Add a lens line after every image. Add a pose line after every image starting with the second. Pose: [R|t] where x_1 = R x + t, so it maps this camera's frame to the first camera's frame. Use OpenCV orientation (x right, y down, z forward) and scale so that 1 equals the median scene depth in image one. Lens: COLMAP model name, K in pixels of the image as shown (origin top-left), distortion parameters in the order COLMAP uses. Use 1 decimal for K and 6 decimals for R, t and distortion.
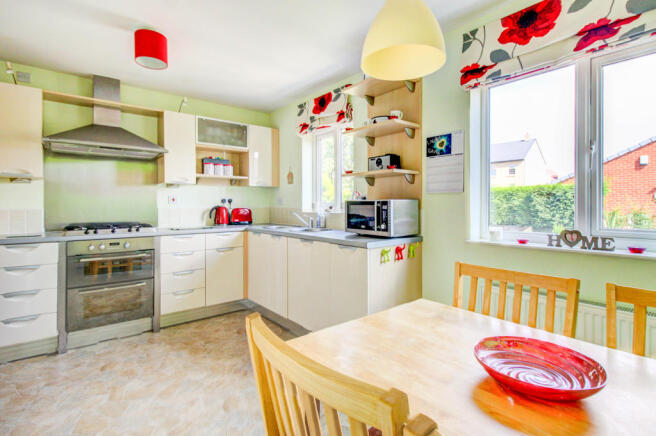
lens RADIAL K [[324.5, 0, 328.5], [0, 324.5, 212.8], [0, 0, 1]] dist [0.001365, -0.000021]
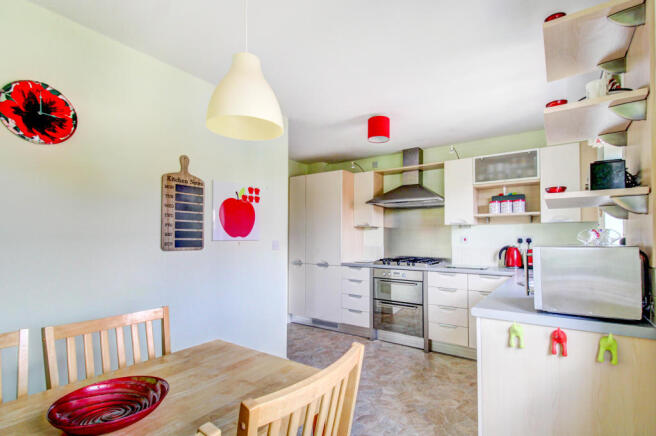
lens RADIAL K [[311.9, 0, 330.1], [0, 311.9, 237.1], [0, 0, 1]] dist [0.000477, 0.000043]
pose [[0.259496, -0.000858, -0.965744, 0.441564], [-0.030126, 0.999506, -0.008983, -0.028073], [0.965274, 0.031425, 0.259342, 0.334579]]
